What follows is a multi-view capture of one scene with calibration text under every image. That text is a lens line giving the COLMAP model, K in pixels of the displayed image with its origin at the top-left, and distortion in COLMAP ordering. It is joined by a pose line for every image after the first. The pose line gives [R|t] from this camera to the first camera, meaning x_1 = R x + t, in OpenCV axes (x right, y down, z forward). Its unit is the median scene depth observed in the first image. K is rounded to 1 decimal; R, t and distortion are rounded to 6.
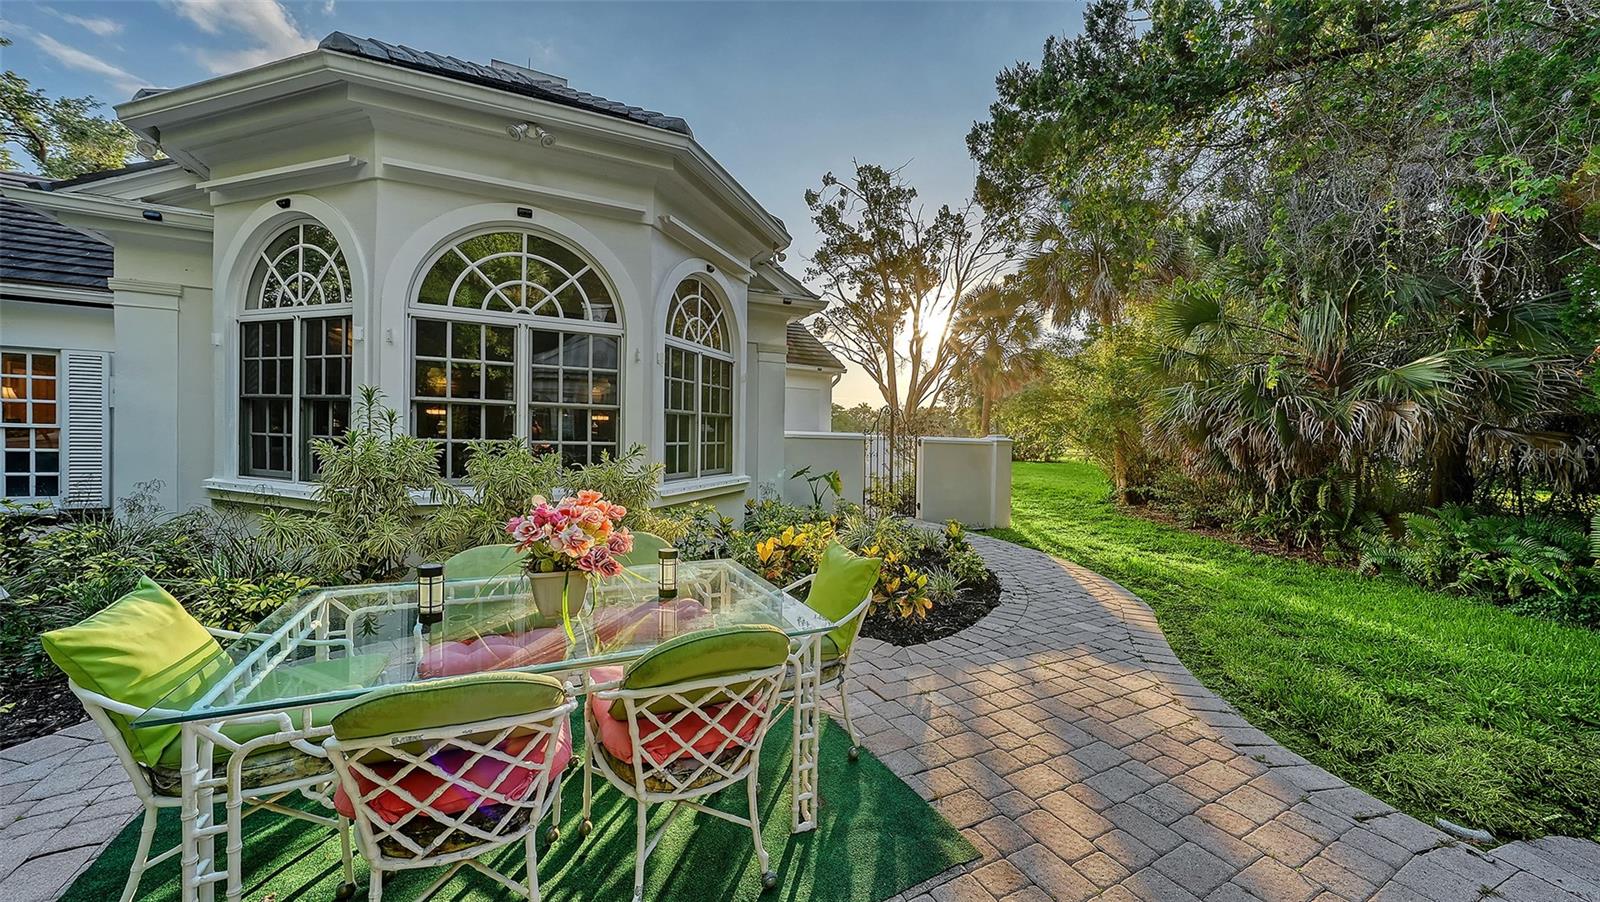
lens RADIAL K [[567.3, 0, 804.6], [0, 567.3, 448.1], [0, 0, 1]] dist [0.000061, -0.000077]
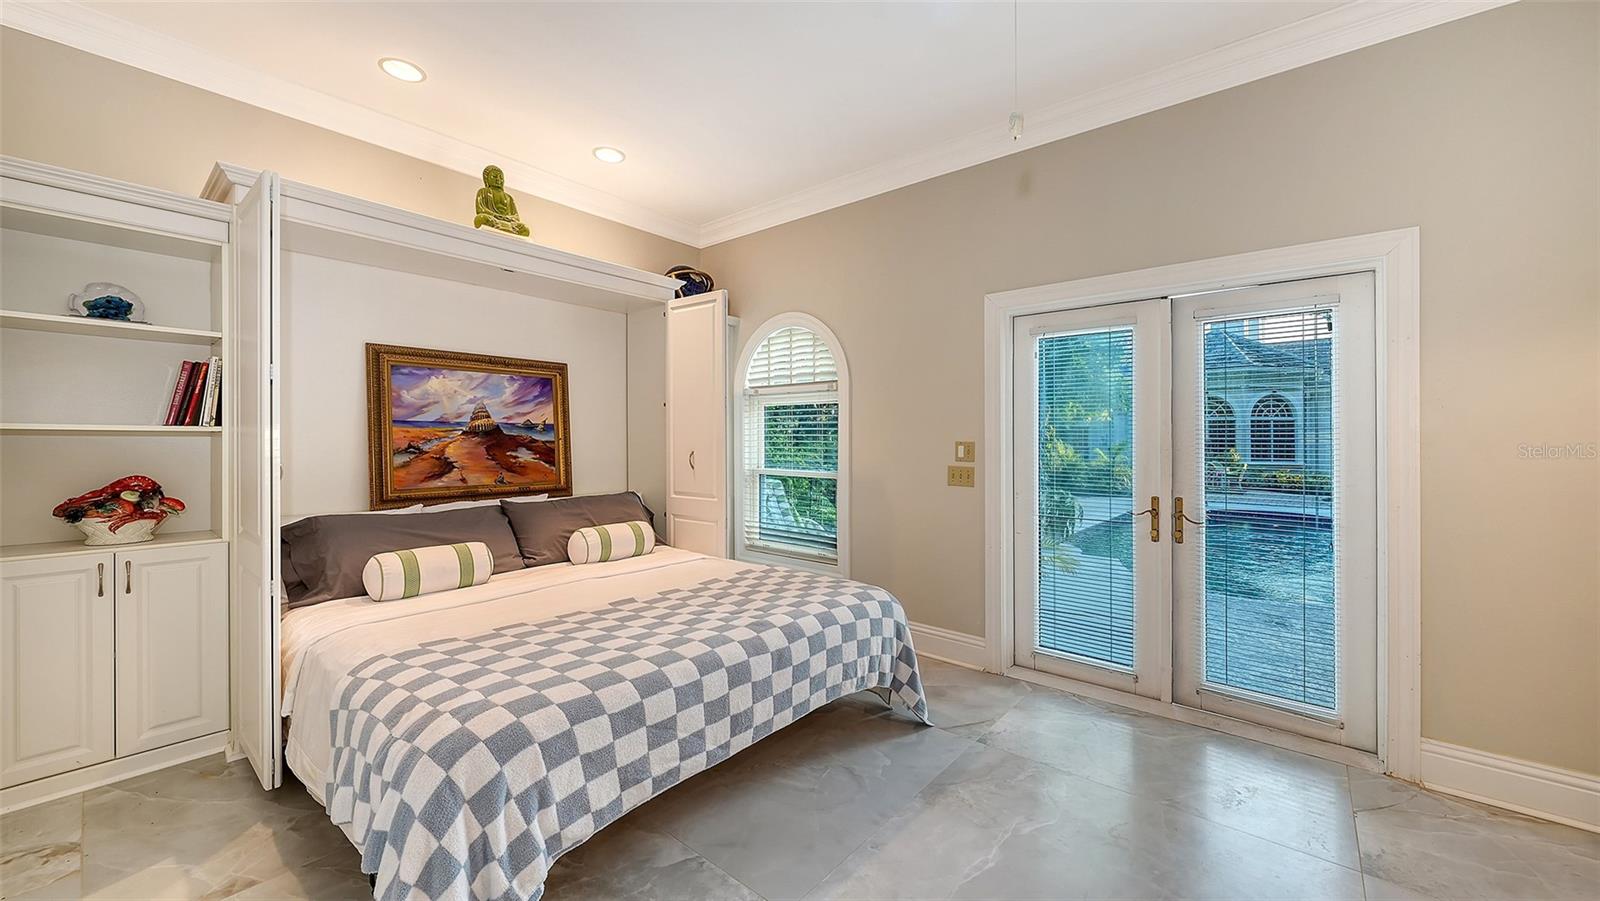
lens RADIAL K [[597.0, 0, 811.9], [0, 597.0, 443.9], [0, 0, 1]] dist [-0.001368, -0.000362]
pose [[0.404455, -0.014349, -0.914445, 2.203272], [-0.019101, 0.999526, -0.024133, 0.106220], [0.914358, 0.027227, 0.403989, -3.217923]]
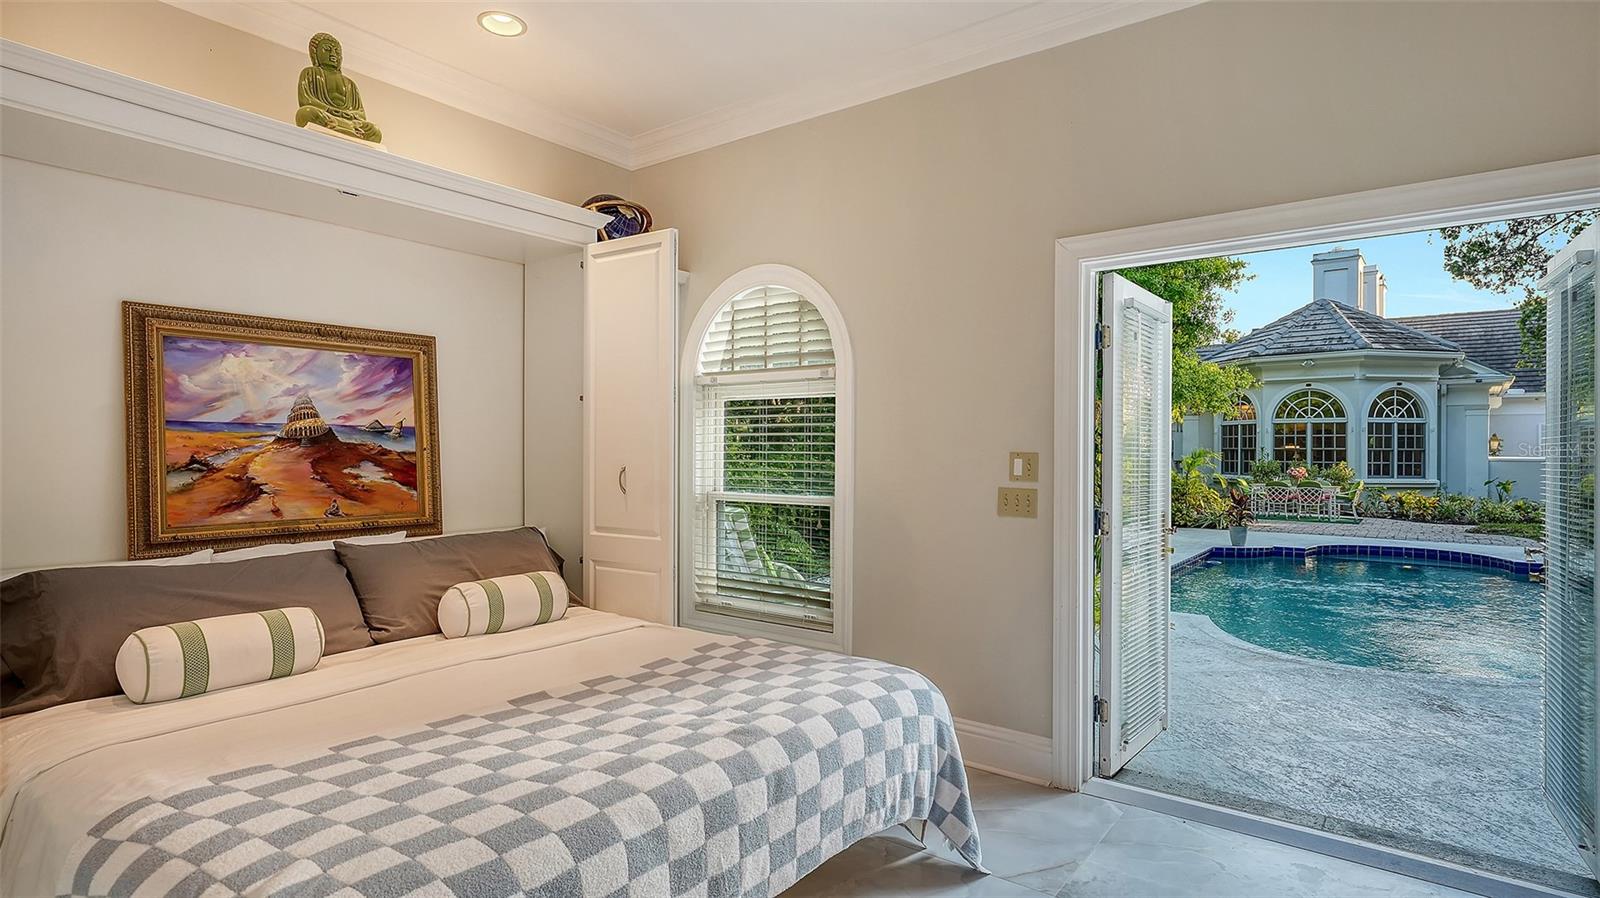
lens RADIAL K [[831.6, 0, 800.0], [0, 831.6, 449.0], [0, 0, 1]] dist [0.000756, 0.008792]
pose [[0.441282, -0.021642, -0.897107, 2.181852], [-0.017064, 0.999326, -0.032502, 0.105786], [0.897206, 0.029651, 0.440615, -3.223214]]
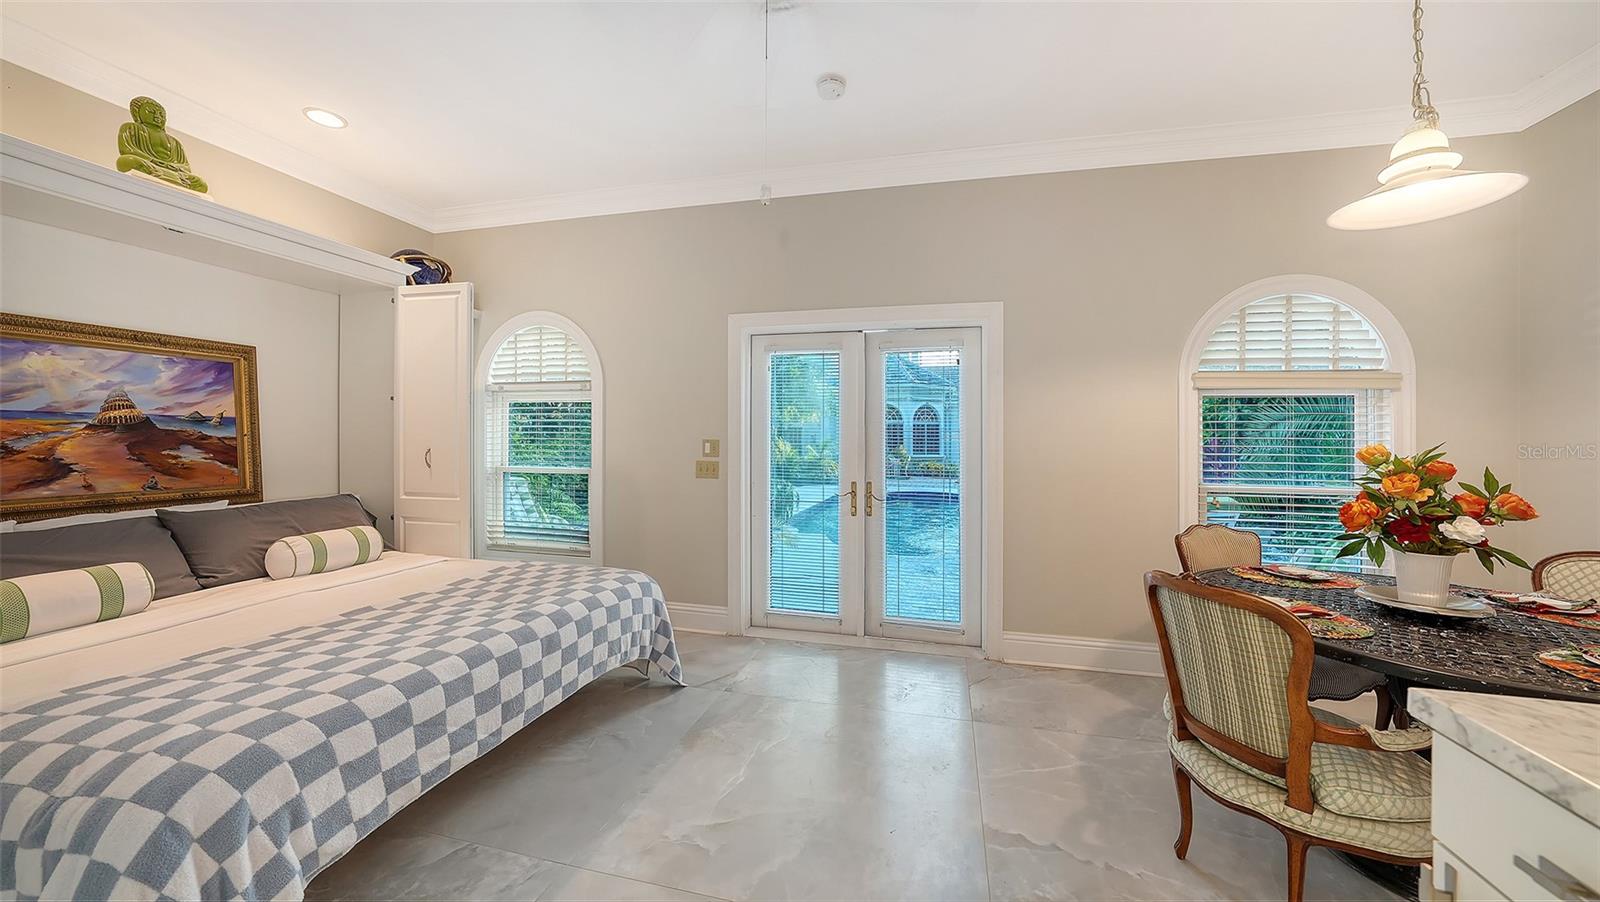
lens RADIAL K [[553.4, 0, 814.0], [0, 553.4, 447.3], [0, 0, 1]] dist [-0.030047, 0.006177]
pose [[0.766702, -0.006315, -0.641972, 2.212621], [-0.008032, 0.999779, -0.019427, 0.106723], [0.641953, 0.020051, 0.766482, -3.235343]]
